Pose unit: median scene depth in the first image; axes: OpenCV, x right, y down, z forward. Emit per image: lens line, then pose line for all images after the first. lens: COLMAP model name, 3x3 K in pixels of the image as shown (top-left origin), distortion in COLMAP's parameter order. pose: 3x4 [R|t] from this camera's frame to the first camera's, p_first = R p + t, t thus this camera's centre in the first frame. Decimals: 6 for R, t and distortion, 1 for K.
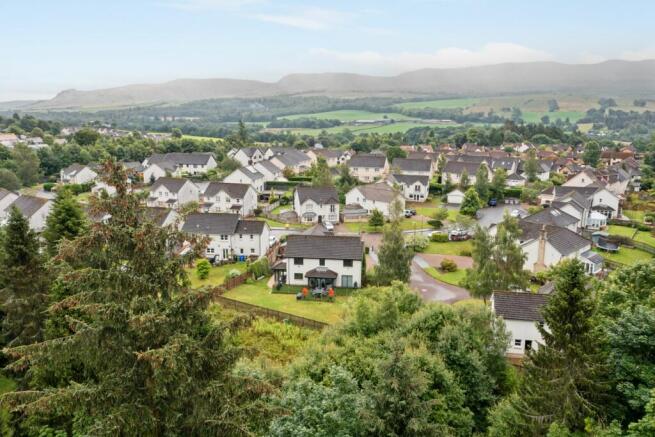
lens RADIAL K [[519.7, 0, 327.5], [0, 519.7, 218.5], [0, 0, 1]] dist [-0.006167, 0.000360]
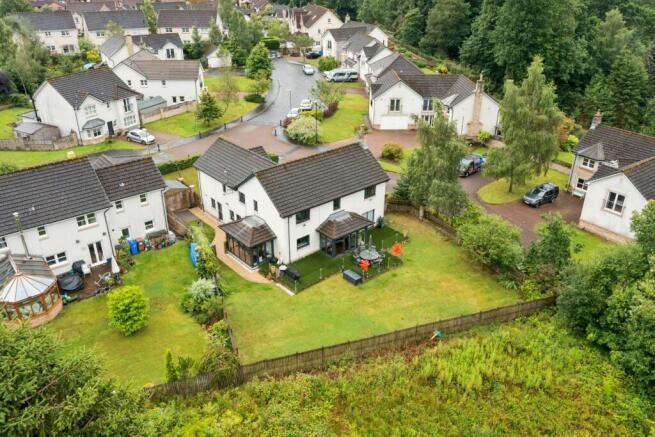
lens RADIAL K [[519.7, 0, 327.5], [0, 519.7, 218.5], [0, 0, 1]] dist [-0.006167, 0.000360]
pose [[0.679074, -0.336047, 0.652634, -0.267695], [0.148733, 0.933609, 0.325964, -0.058673], [-0.718844, -0.124286, 0.683971, 0.430847]]
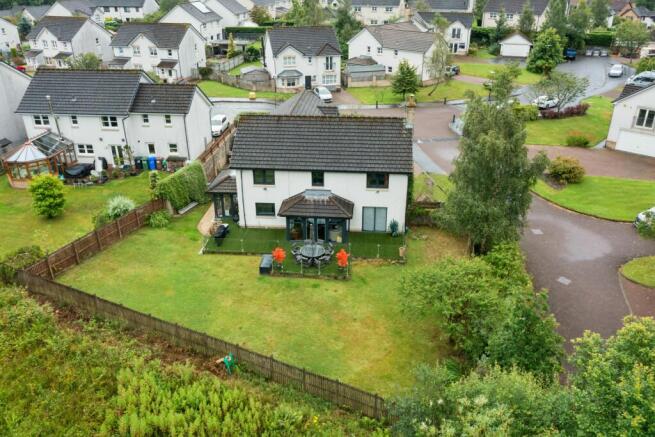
lens RADIAL K [[519.7, 0, 327.5], [0, 519.7, 218.5], [0, 0, 1]] dist [-0.006167, 0.000360]
pose [[0.999585, -0.019451, 0.021267, -0.008363], [0.013645, 0.969372, 0.245218, 0.006795], [-0.025385, -0.244826, 0.969235, 0.394256]]
